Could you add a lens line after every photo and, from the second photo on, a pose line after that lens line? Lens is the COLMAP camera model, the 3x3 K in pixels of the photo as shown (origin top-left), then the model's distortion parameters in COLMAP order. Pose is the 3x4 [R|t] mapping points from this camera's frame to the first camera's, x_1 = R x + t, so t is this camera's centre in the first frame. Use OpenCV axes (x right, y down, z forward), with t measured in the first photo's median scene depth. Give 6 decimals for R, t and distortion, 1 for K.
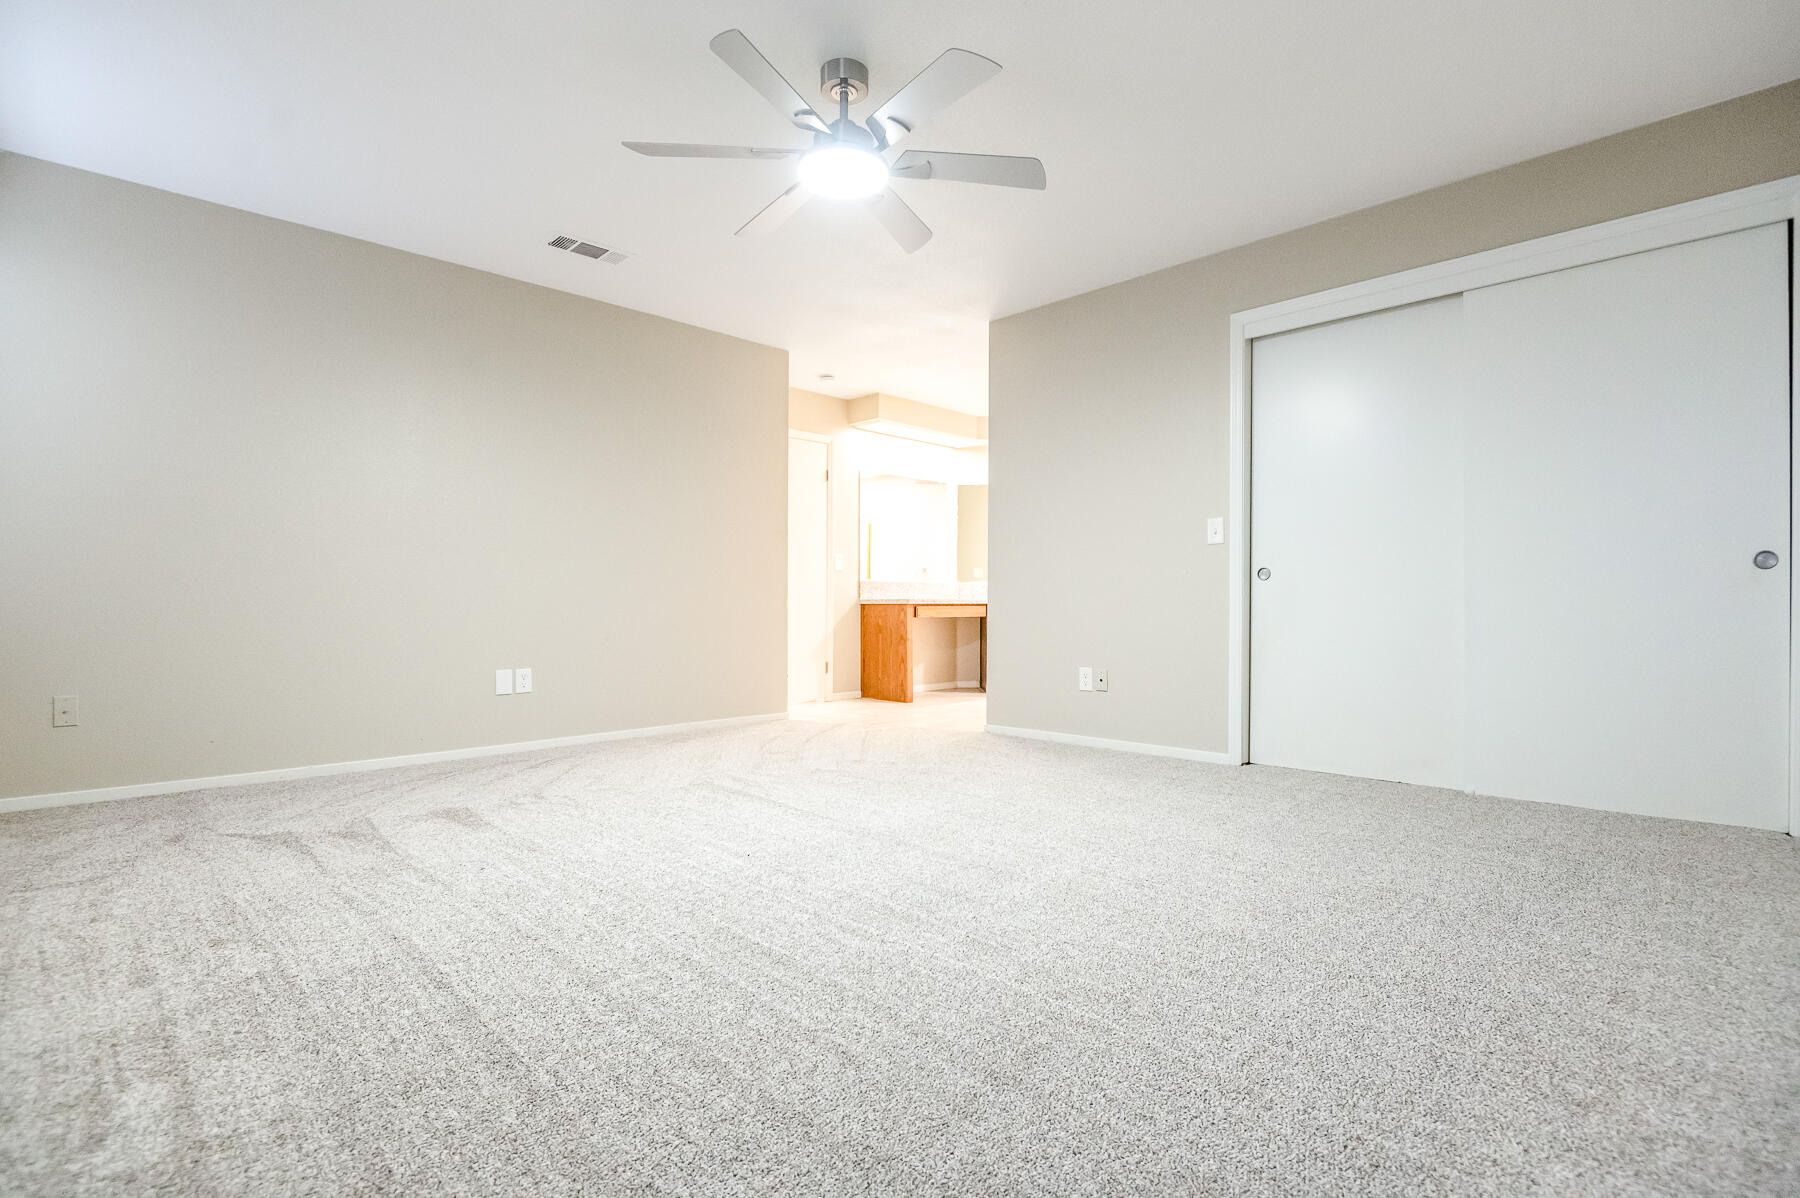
lens RADIAL K [[828.9, 0, 897.3], [0, 828.9, 601.6], [0, 0, 1]] dist [-0.011535, -0.005943]
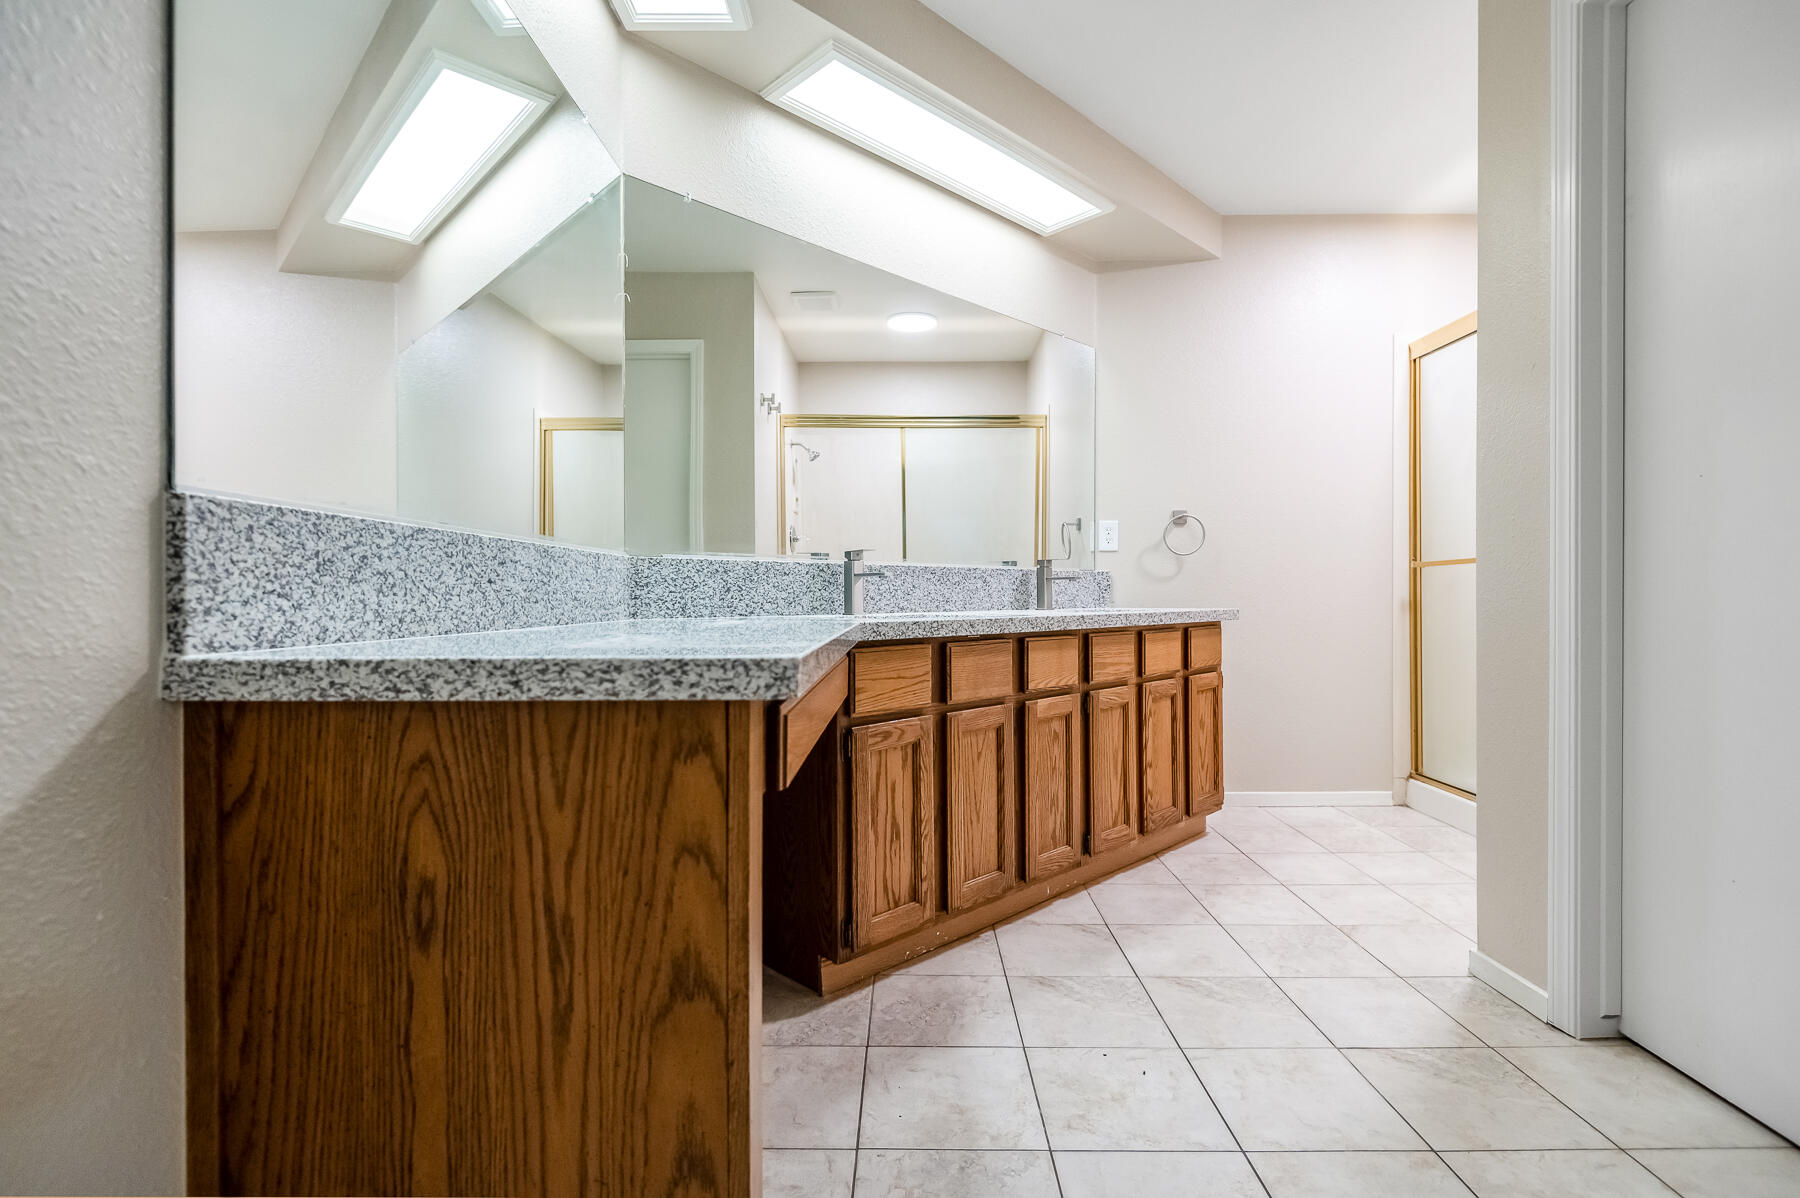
lens RADIAL K [[828.9, 0, 872.0], [0, 828.9, 585.6], [0, 0, 1]] dist [-0.011535, -0.005943]
pose [[0.724177, 0.002528, 0.689610, -0.054219], [-0.003813, 0.999993, 0.000338, -0.012732], [-0.689604, -0.002874, 0.724181, 0.872850]]
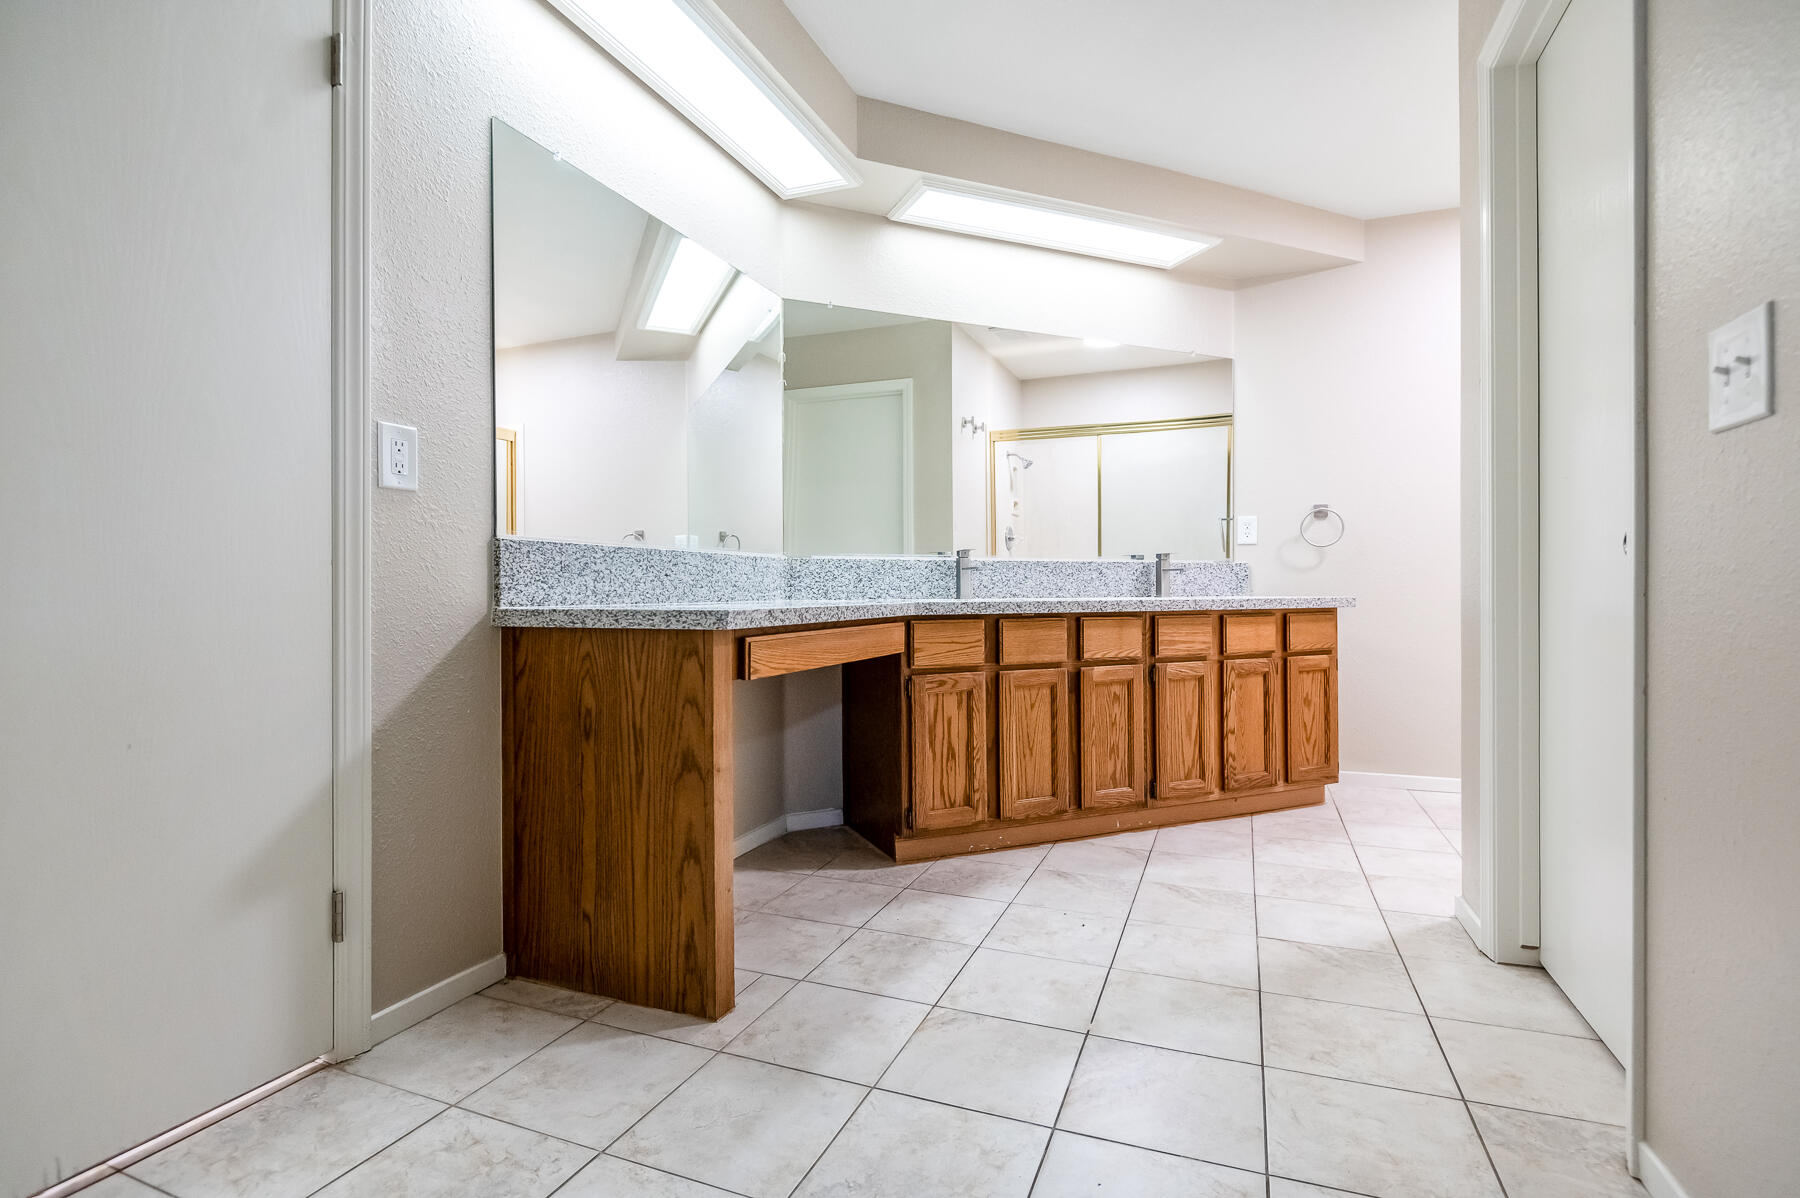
lens RADIAL K [[828.9, 0, 900.6], [0, 828.9, 580.3], [0, 0, 1]] dist [-0.011535, -0.005943]
pose [[0.916094, -0.002922, 0.400954, -0.034032], [0.002771, 0.999996, 0.000957, -0.011361], [-0.400955, 0.000235, 0.916098, 0.727605]]
